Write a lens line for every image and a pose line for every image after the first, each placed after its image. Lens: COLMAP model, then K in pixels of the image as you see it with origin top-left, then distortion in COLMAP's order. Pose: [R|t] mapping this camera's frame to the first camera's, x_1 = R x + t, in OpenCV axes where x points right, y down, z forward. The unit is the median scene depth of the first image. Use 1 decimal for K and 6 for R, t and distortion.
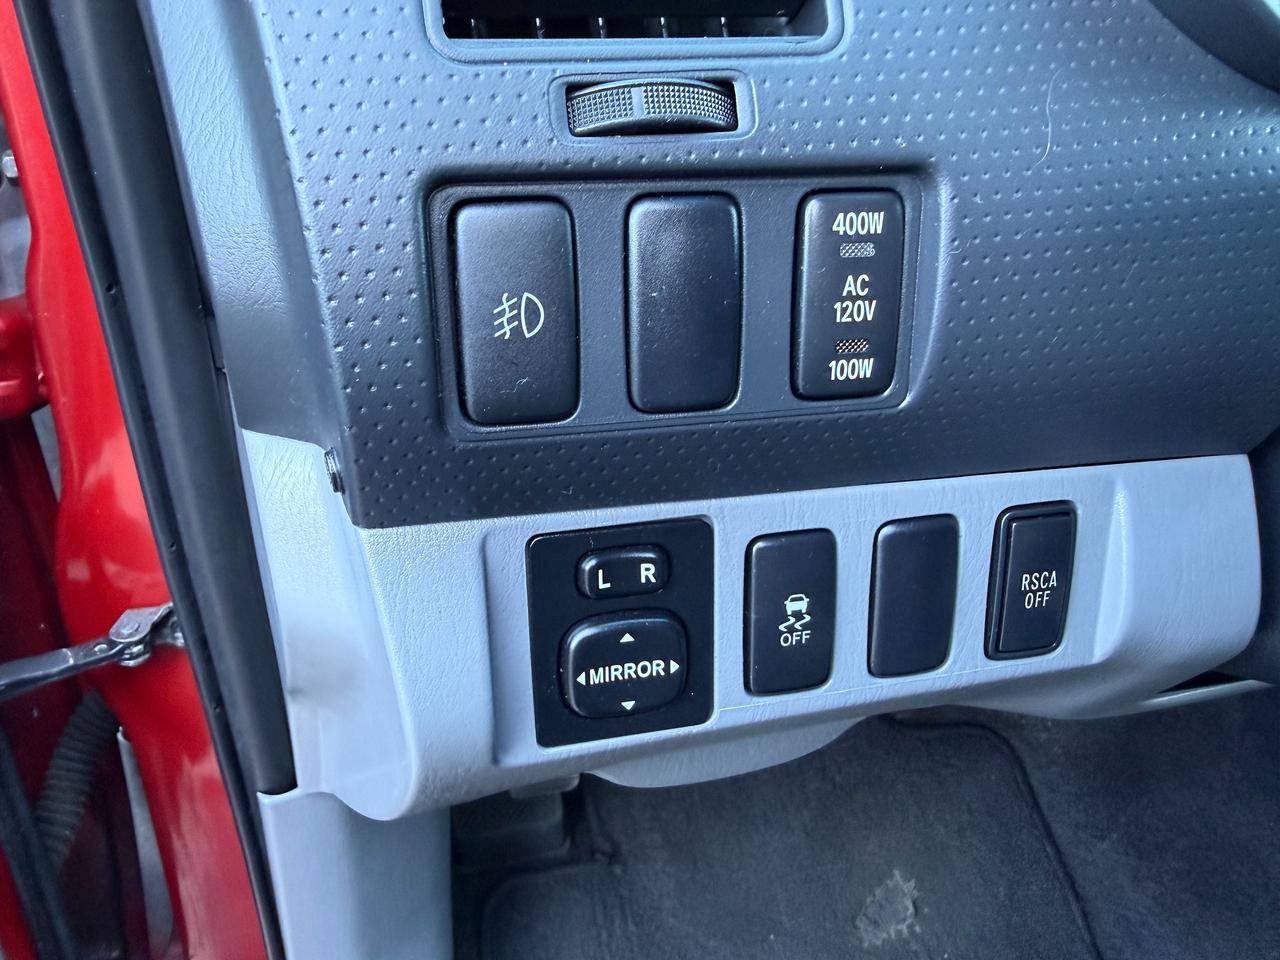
lens RADIAL K [[902.3, 0, 634.3], [0, 902.3, 476.3], [0, 0, 1]] dist [0.009079, -0.014782]
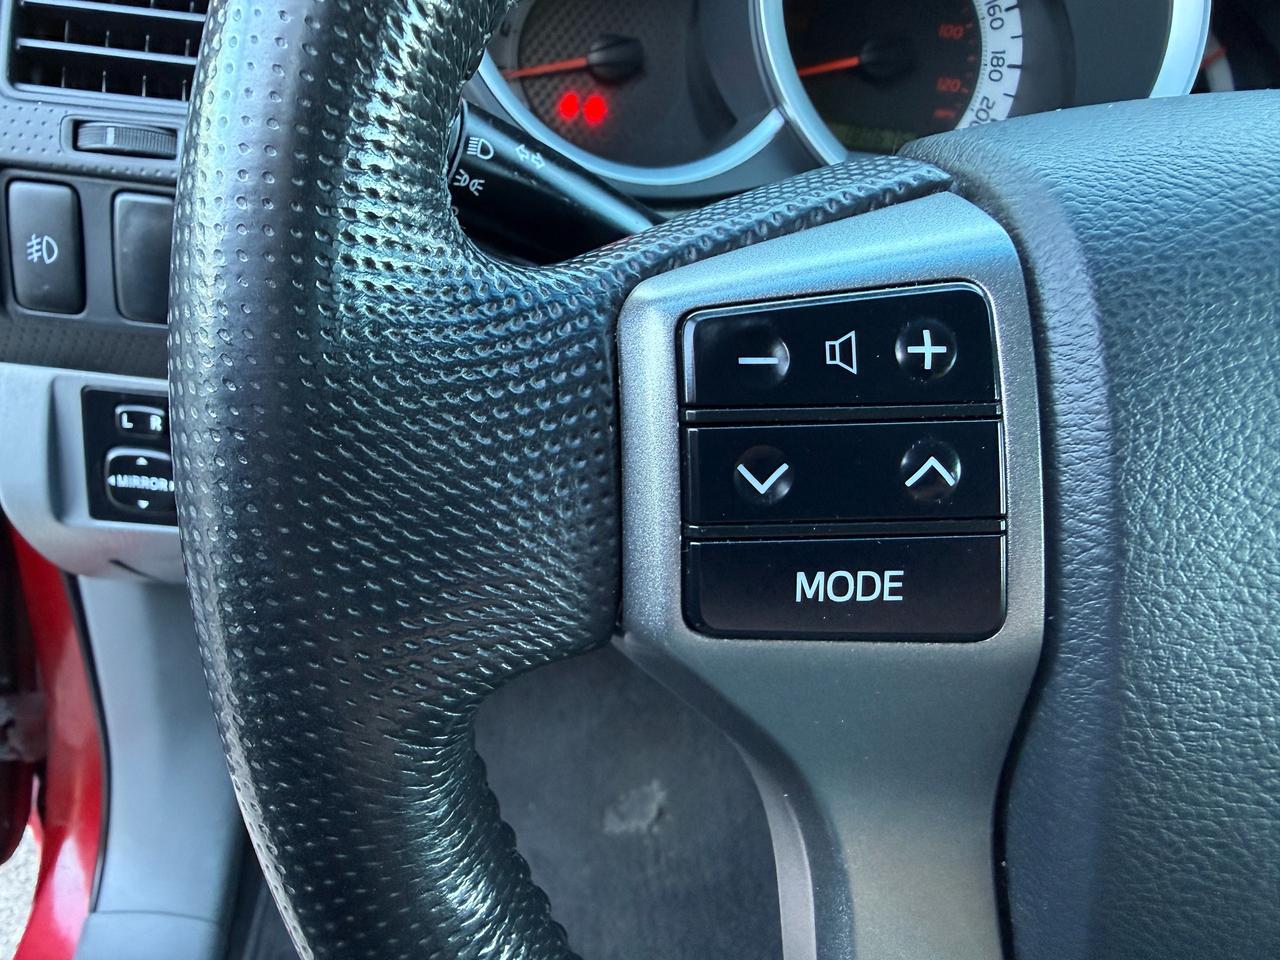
lens RADIAL K [[902.3, 0, 579.2], [0, 902.3, 473.1], [0, 0, 1]] dist [0.009079, -0.014782]
pose [[0.976141, 0.183119, -0.116686, 0.983624], [-0.175603, 0.981838, 0.071812, -0.052984], [0.127717, -0.049608, 0.990569, -0.510404]]
